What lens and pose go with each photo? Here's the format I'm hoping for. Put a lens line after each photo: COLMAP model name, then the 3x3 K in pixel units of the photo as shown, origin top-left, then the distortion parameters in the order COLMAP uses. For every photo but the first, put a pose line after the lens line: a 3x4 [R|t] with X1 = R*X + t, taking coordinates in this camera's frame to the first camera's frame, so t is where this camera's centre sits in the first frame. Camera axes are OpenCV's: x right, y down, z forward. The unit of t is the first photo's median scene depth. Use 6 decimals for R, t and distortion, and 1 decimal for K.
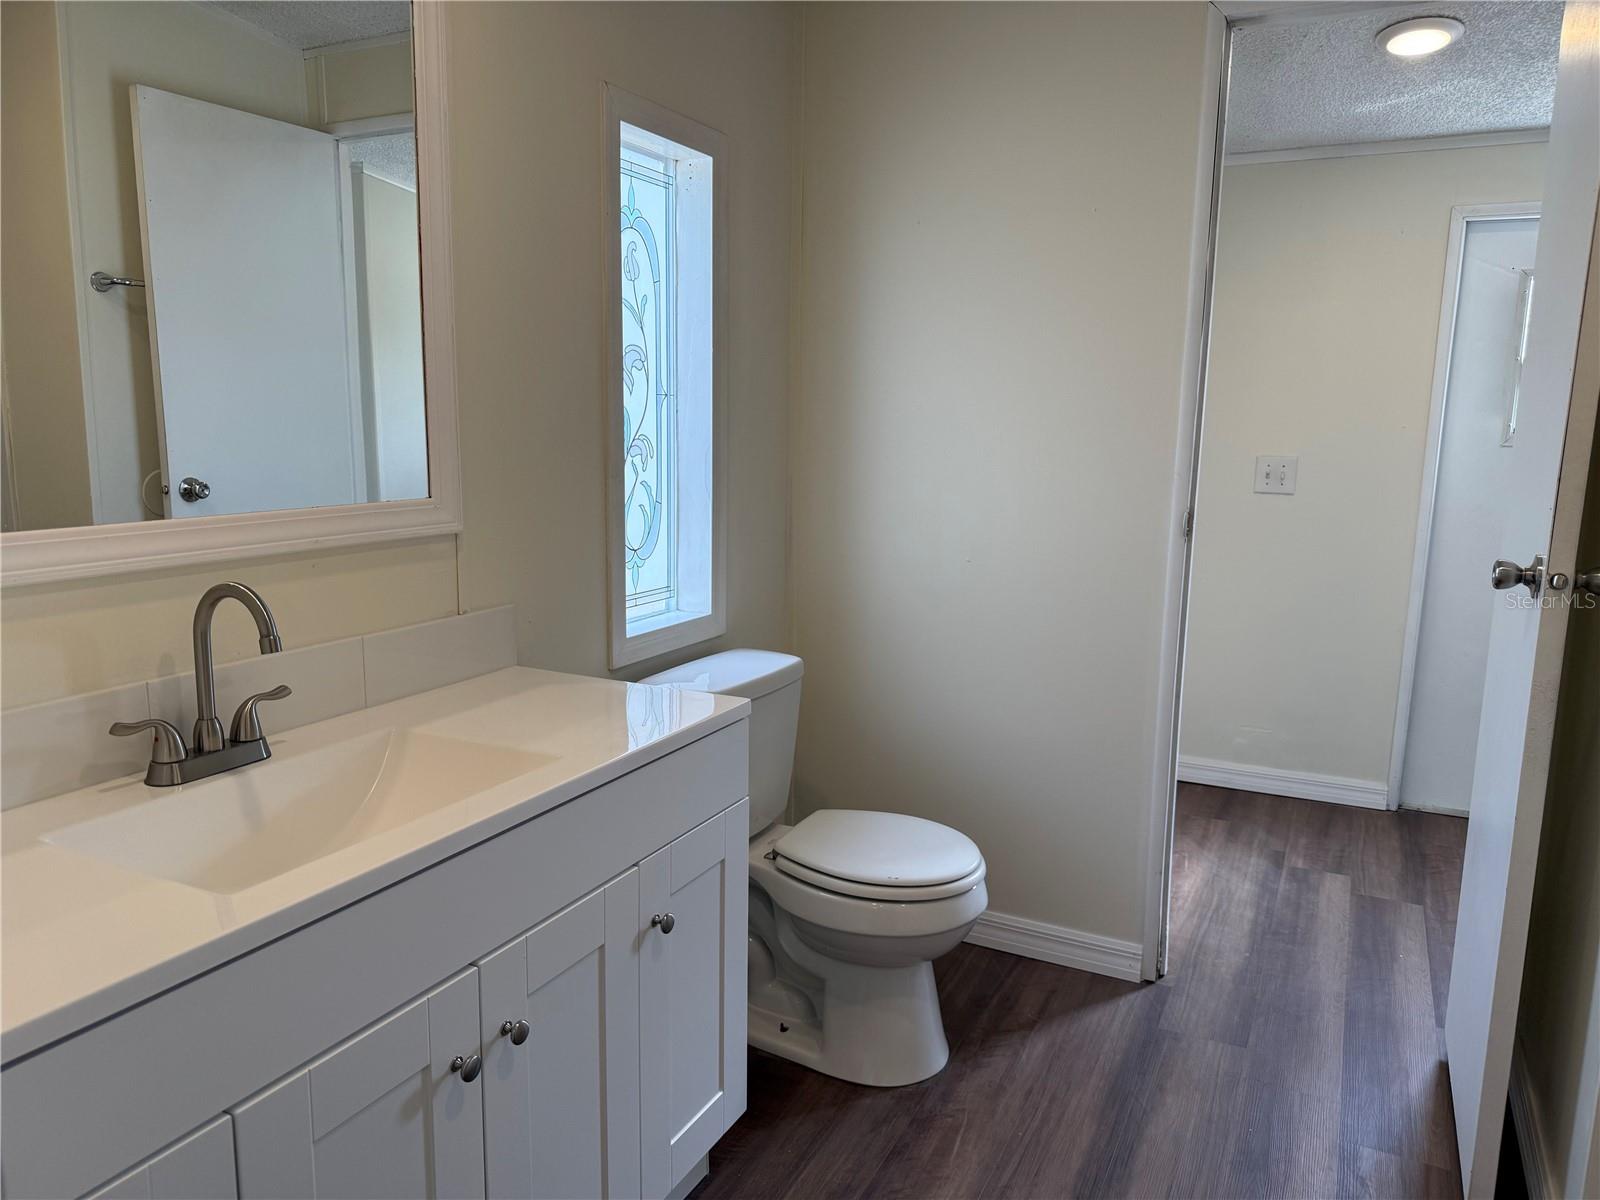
lens RADIAL K [[1118.9, 0, 798.1], [0, 1118.9, 597.6], [0, 0, 1]] dist [0.055933, -0.075331]
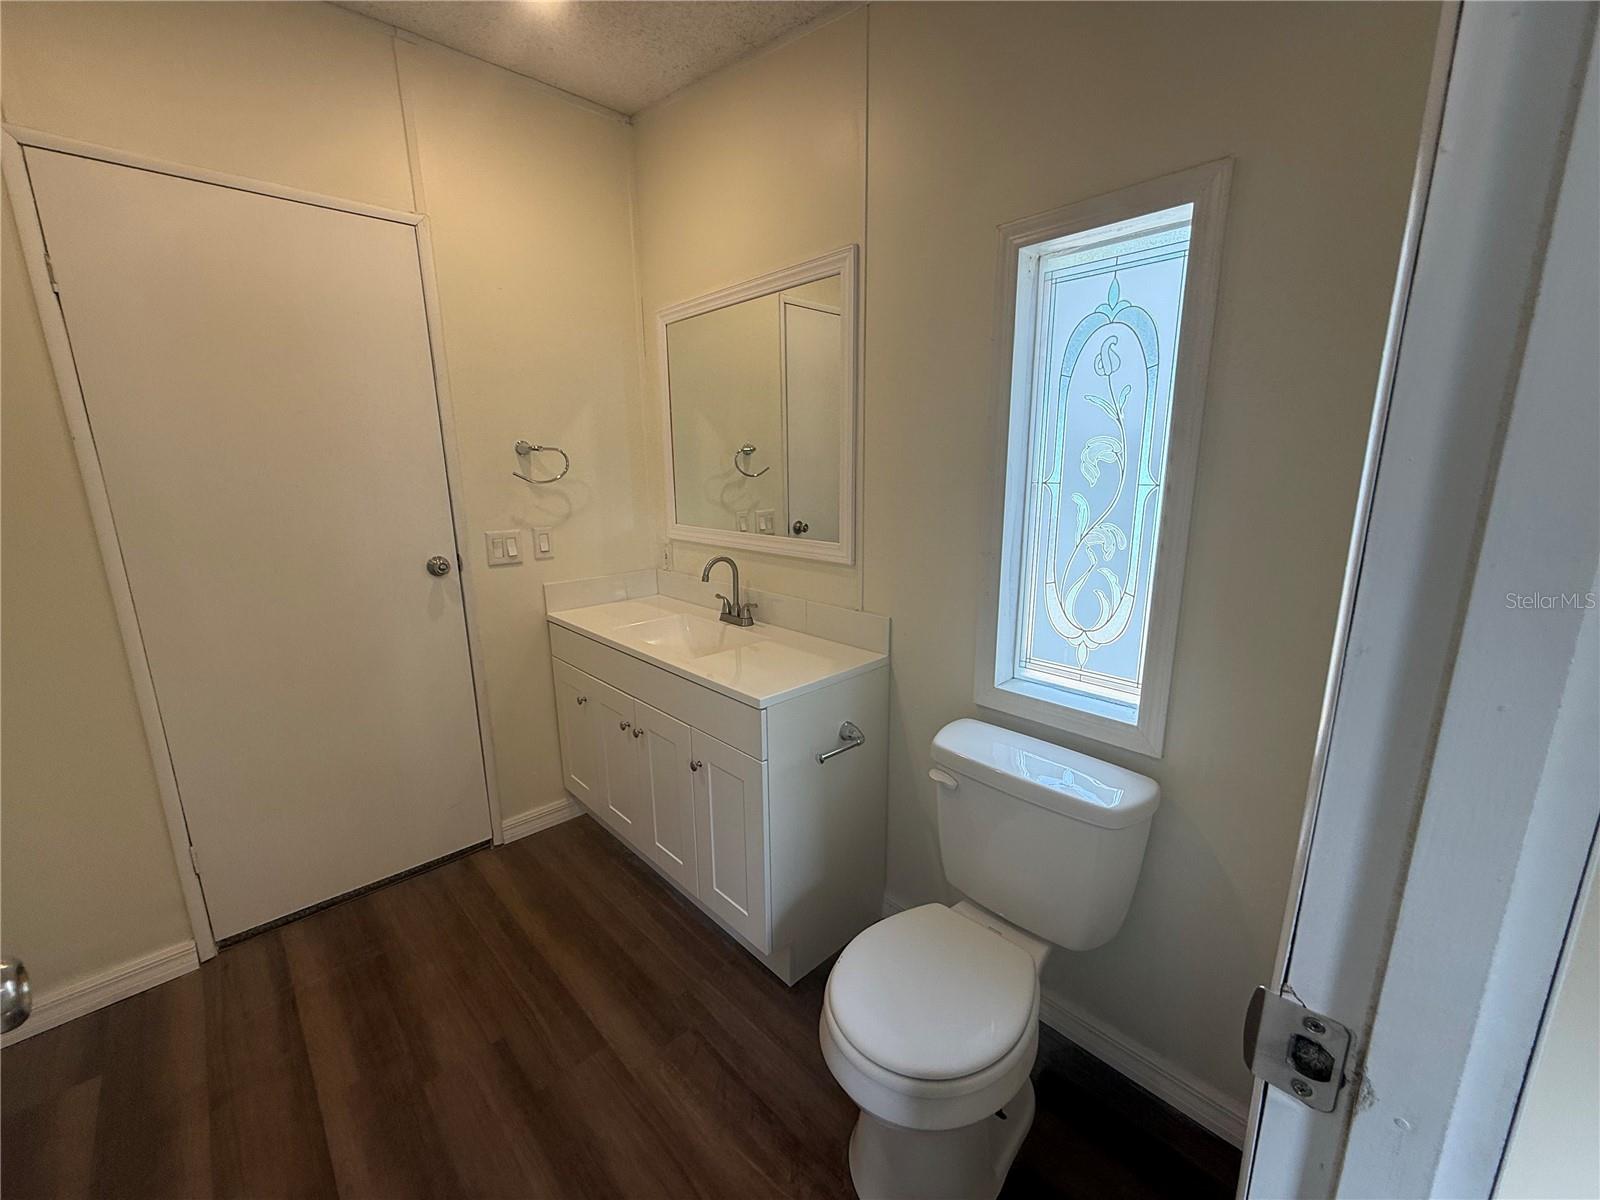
lens RADIAL K [[637.6, 0, 797.4], [0, 637.6, 604.6], [0, 0, 1]] dist [0.001231, 0.000154]
pose [[-0.335845, 0.192905, -0.921952, 0.587300], [-0.151683, 0.954952, 0.255065, -0.210445], [0.929624, 0.225507, -0.291455, 1.069723]]
